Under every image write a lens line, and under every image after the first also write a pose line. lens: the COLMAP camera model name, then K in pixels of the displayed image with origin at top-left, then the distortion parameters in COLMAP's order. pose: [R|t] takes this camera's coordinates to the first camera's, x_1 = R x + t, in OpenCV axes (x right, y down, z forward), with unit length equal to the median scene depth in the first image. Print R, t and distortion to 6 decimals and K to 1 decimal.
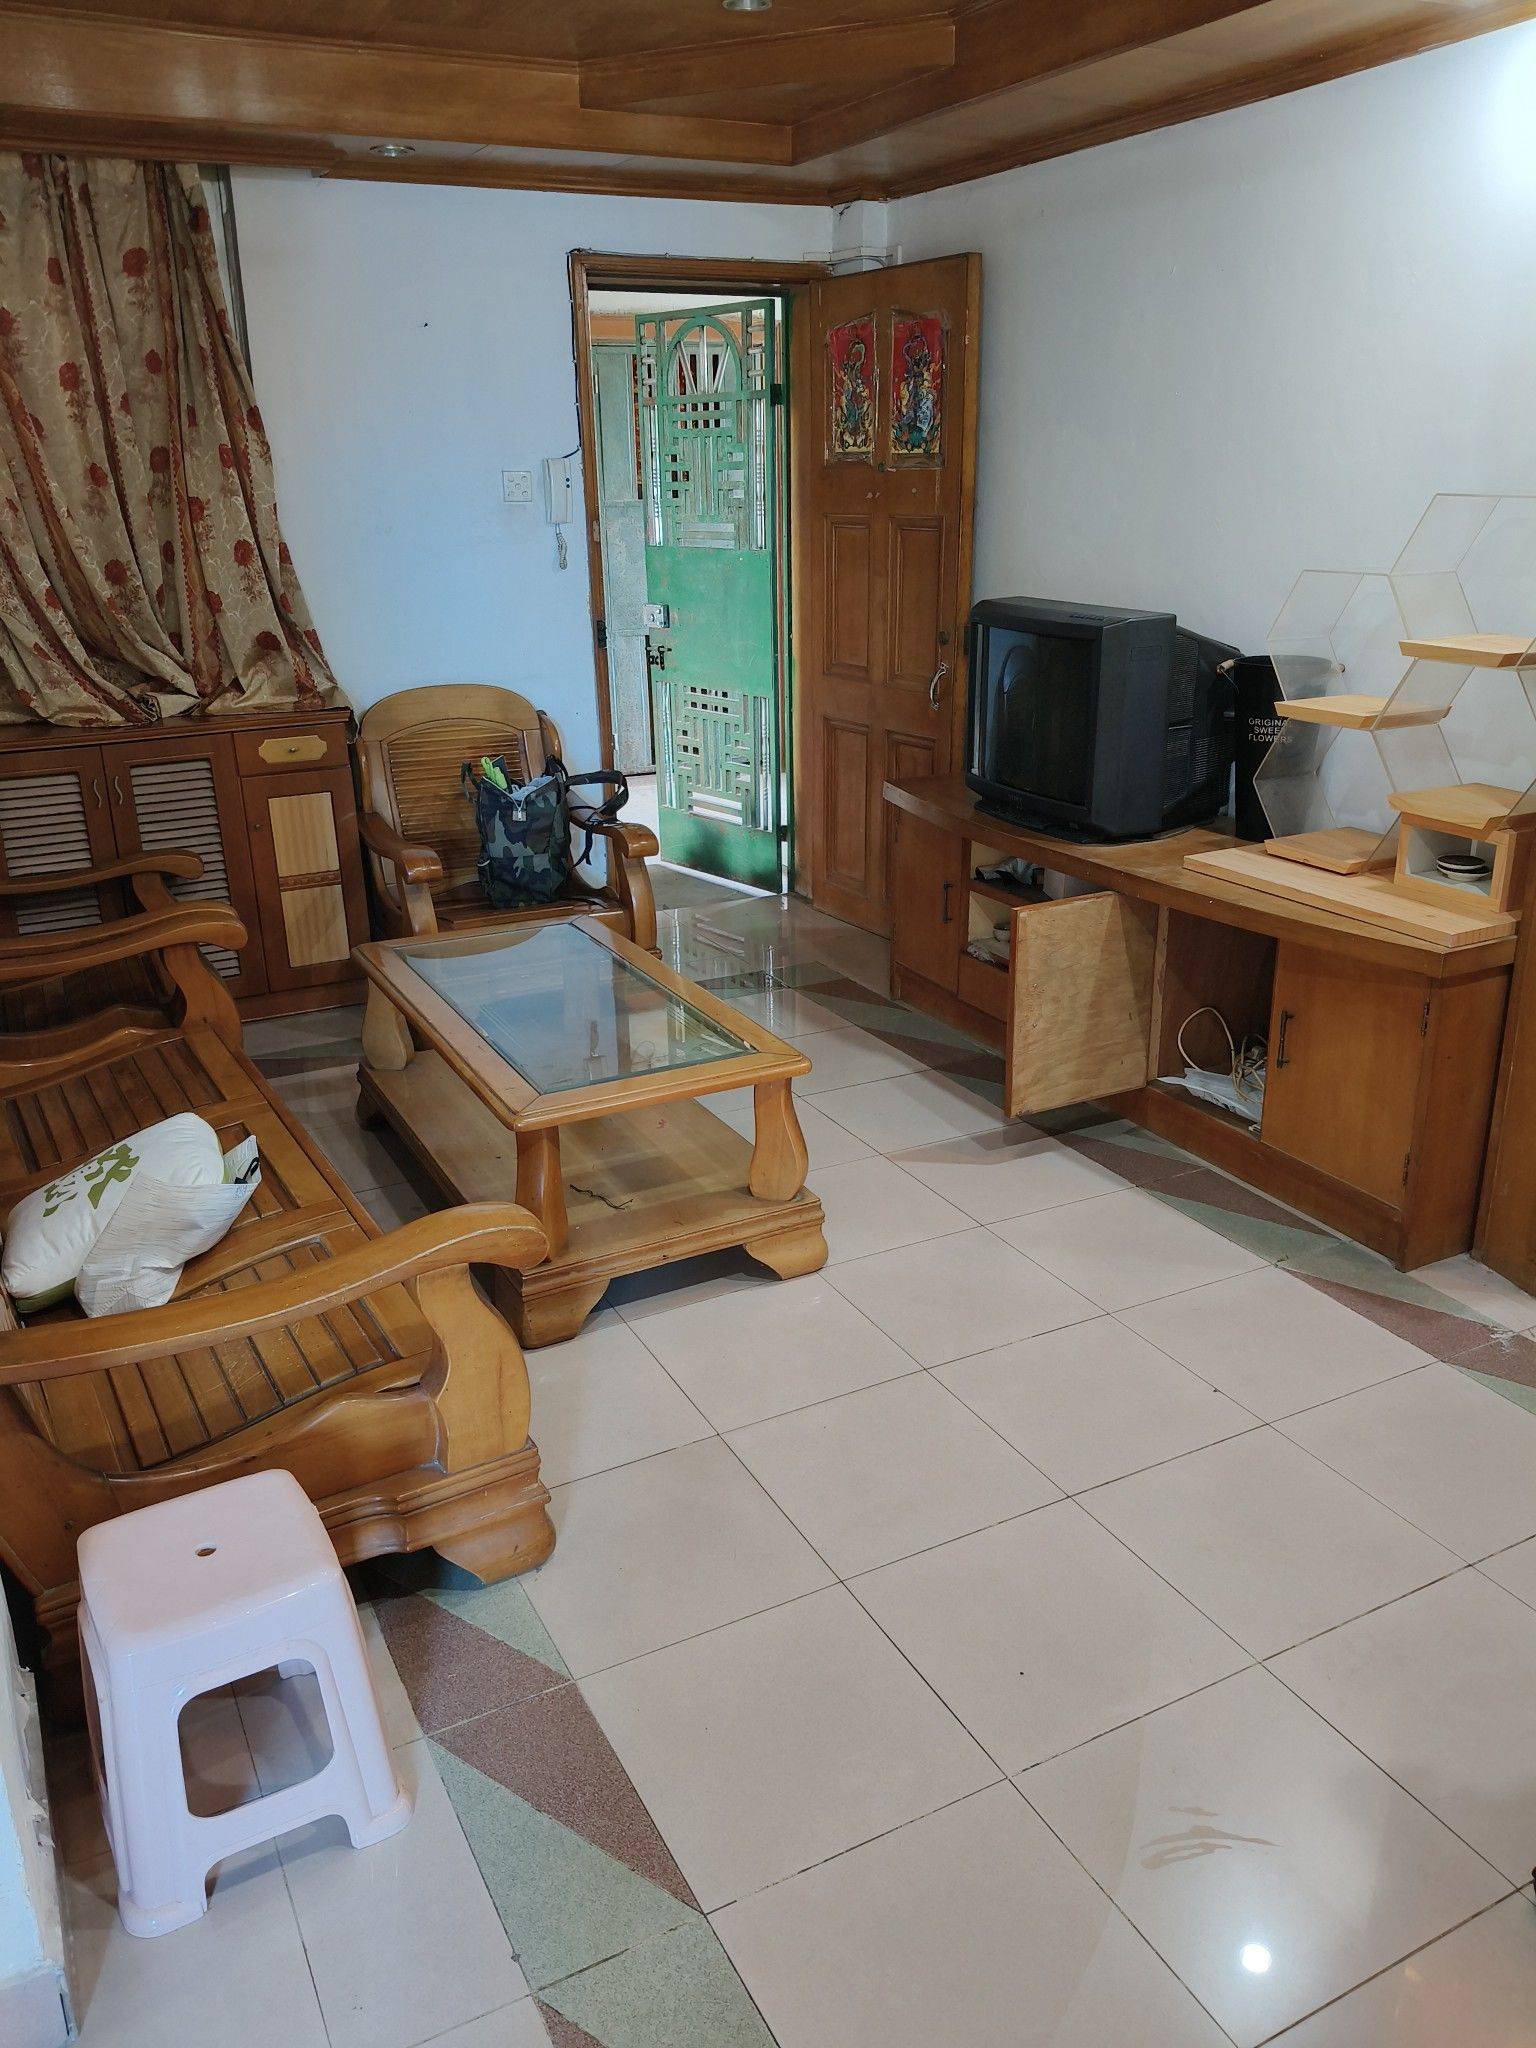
lens RADIAL K [[1576.5, 0, 782.0], [0, 1576.5, 1049.6], [0, 0, 1]] dist [0.056596, -0.199944]
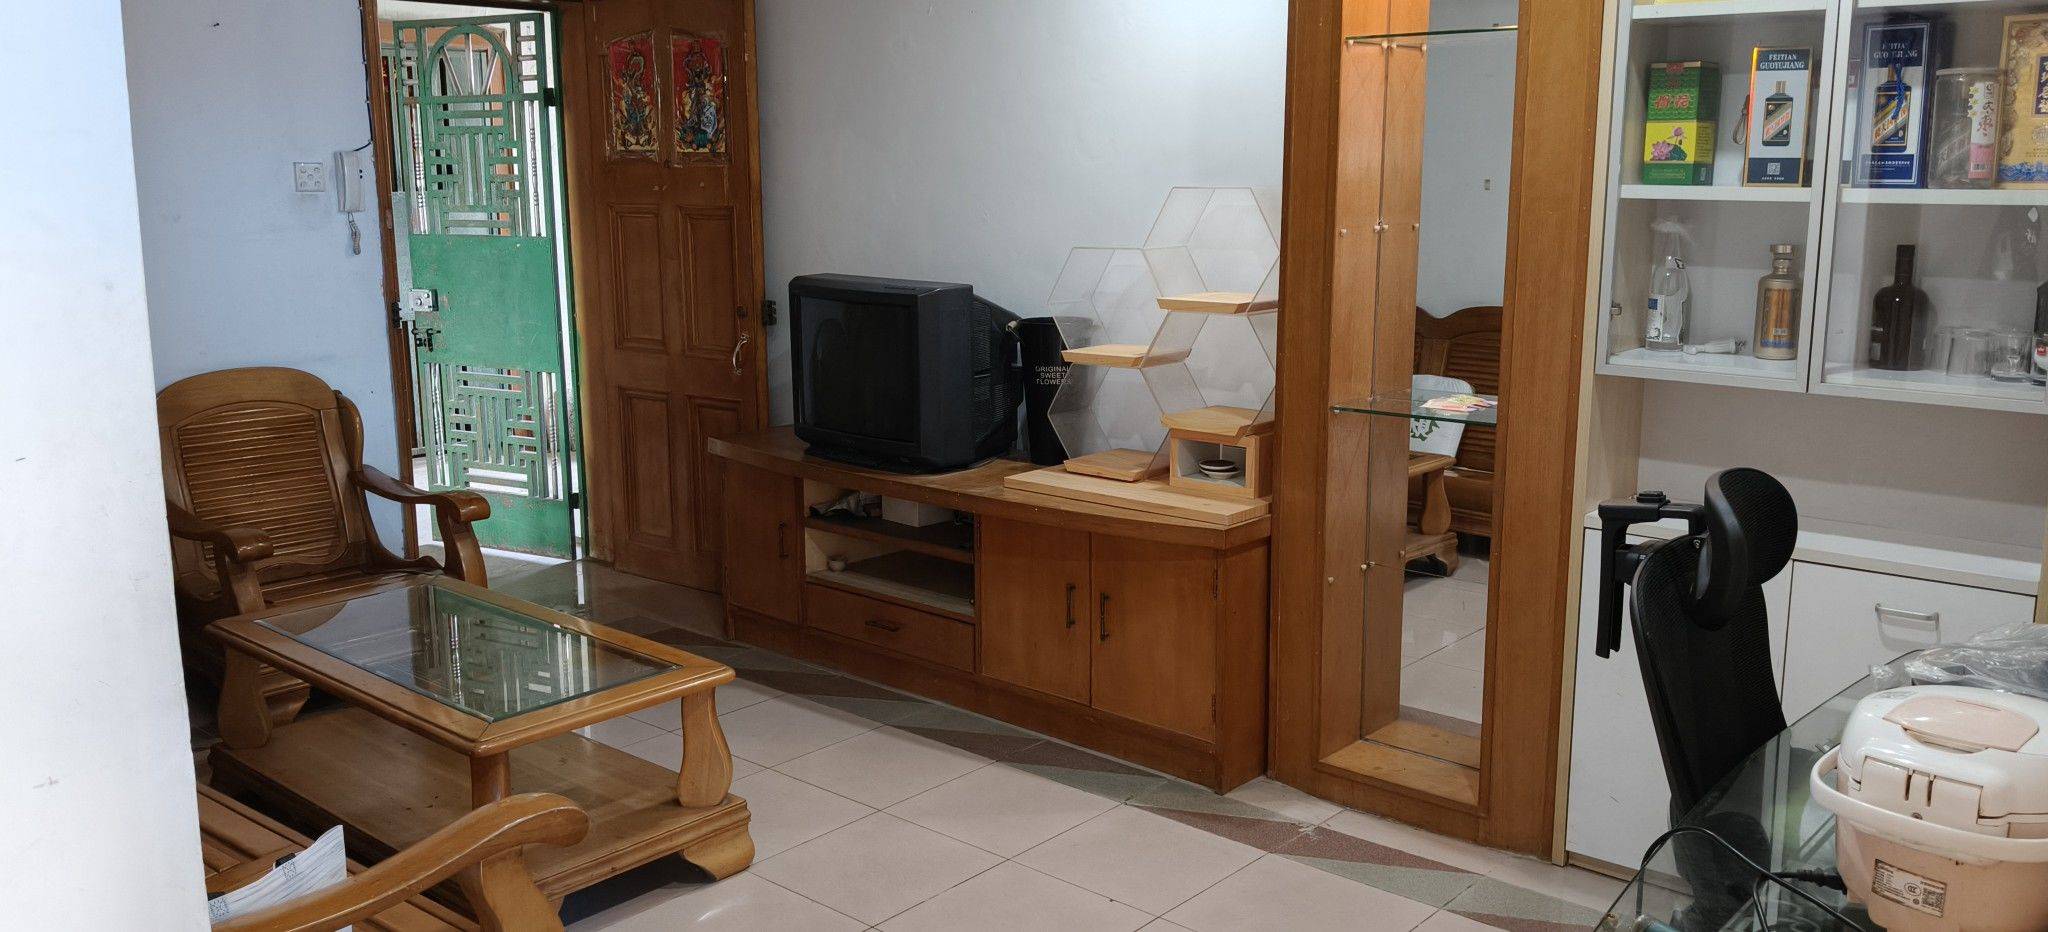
lens RADIAL K [[1572.2, 0, 1074.9], [0, 1572.2, 469.6], [0, 0, 1]] dist [0.192814, -0.556235]
pose [[0.922493, -0.059521, 0.381396, -0.123086], [0.121989, 0.982357, -0.141750, 0.038996], [-0.366230, 0.177290, 0.913479, -0.094463]]
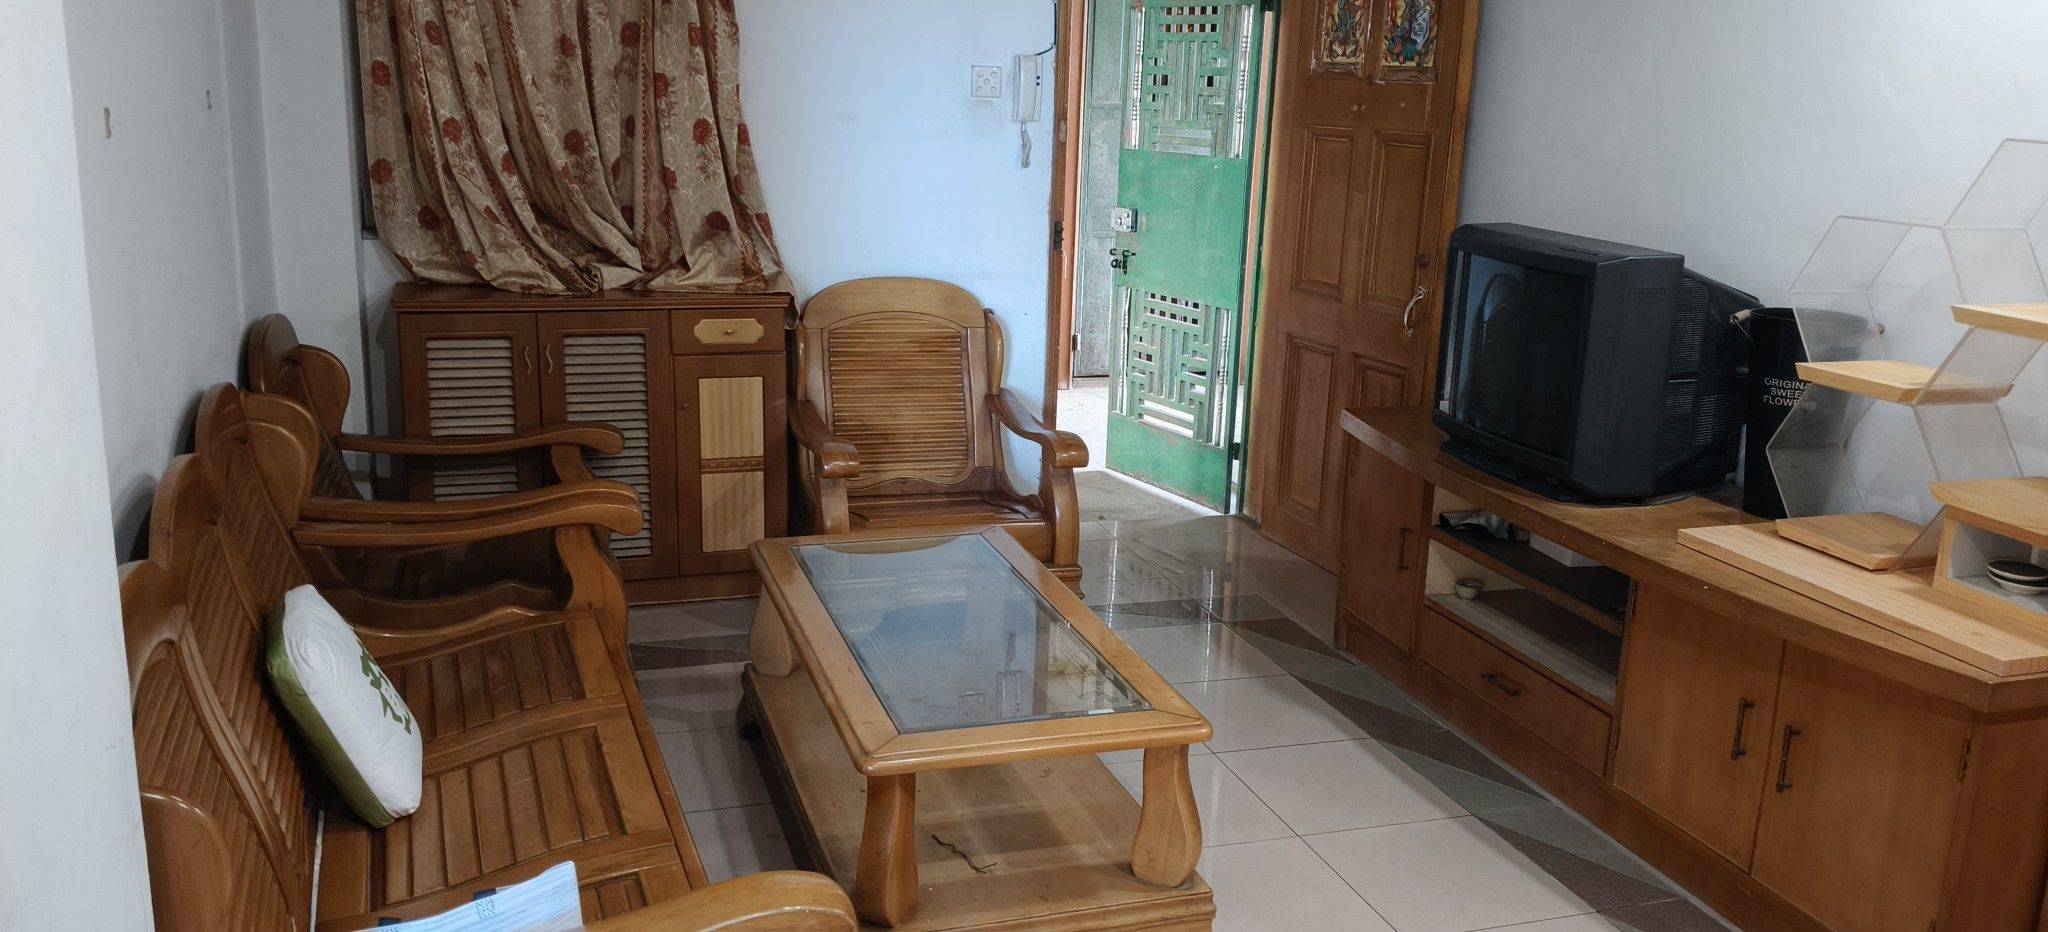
lens RADIAL K [[1587.9, 0, 1024.0], [0, 1587.9, 466.0], [0, 0, 1]] dist [0.099626, -0.269675]
pose [[0.984641, 0.084248, -0.152923, 0.027699], [-0.100648, 0.989590, -0.102868, -0.024845], [0.142664, 0.116679, 0.982870, 0.071098]]
